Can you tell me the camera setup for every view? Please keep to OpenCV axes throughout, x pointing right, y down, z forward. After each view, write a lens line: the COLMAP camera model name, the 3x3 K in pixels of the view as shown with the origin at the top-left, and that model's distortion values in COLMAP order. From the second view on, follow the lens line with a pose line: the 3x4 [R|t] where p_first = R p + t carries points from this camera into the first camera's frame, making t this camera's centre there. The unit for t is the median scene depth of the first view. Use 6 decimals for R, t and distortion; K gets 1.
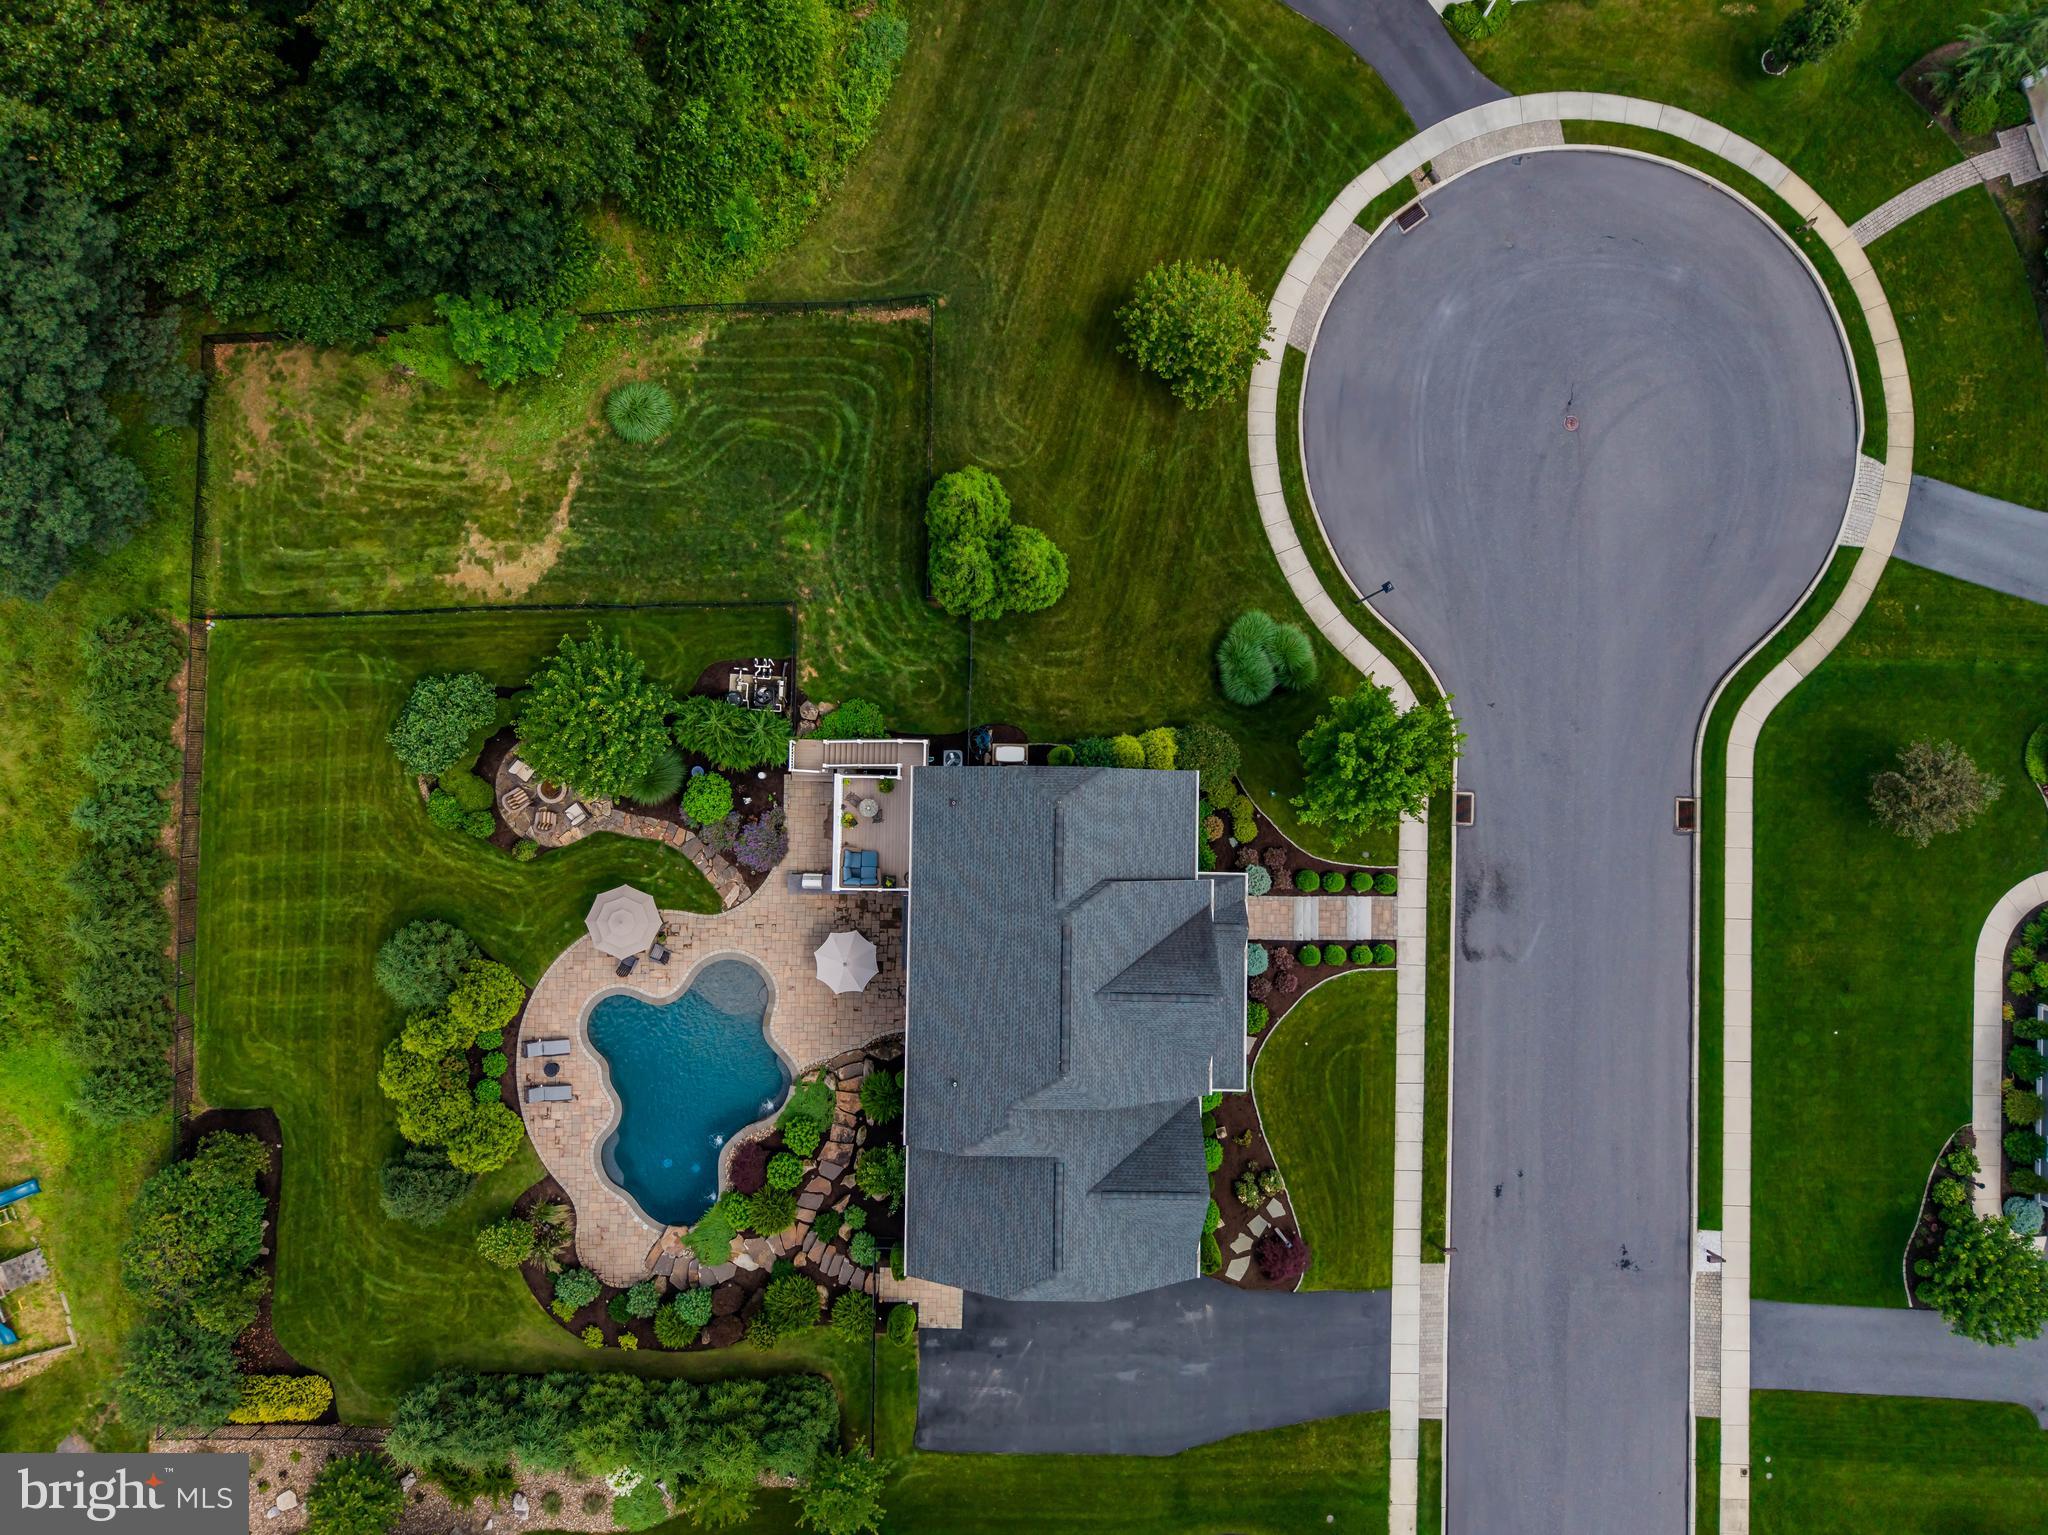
lens RADIAL K [[1459.7, 0, 1022.5], [0, 1459.7, 794.4], [0, 0, 1]] dist [0.040397, -0.015664]
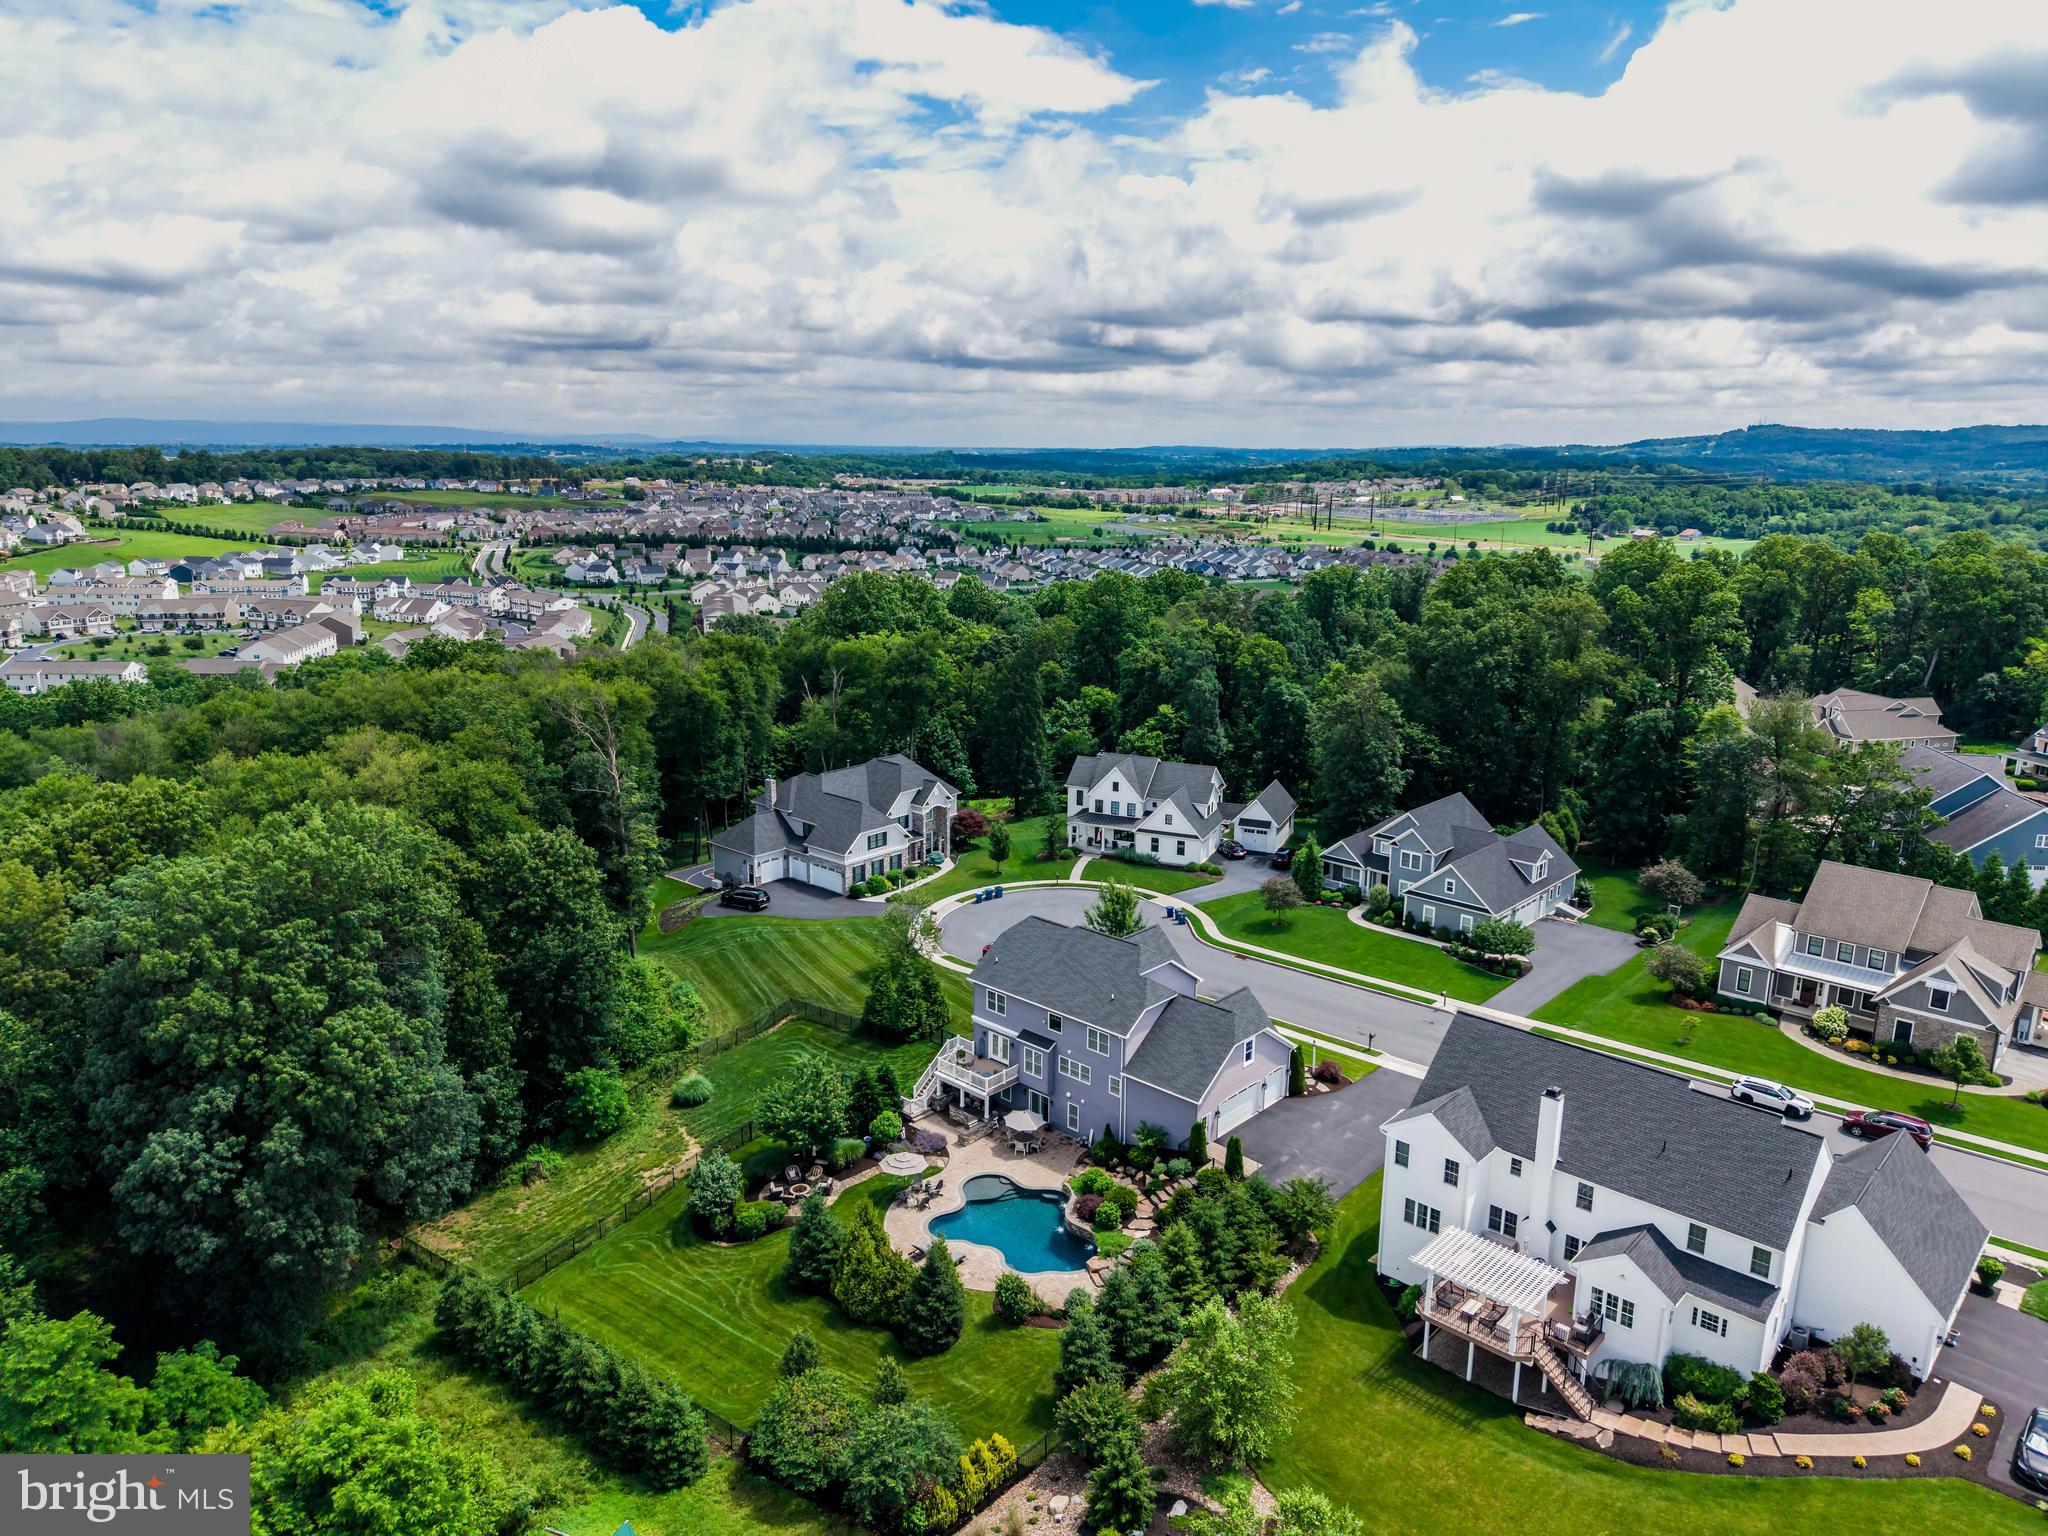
lens RADIAL K [[1385.5, 0, 1016.6], [0, 1385.5, 735.9], [0, 0, 1]] dist [0.031183, -0.036498]
pose [[0.665280, -0.160212, 0.729201, -1.116891], [0.746588, 0.146685, -0.648915, 0.989149], [-0.002999, 0.976123, 0.217199, 0.273649]]
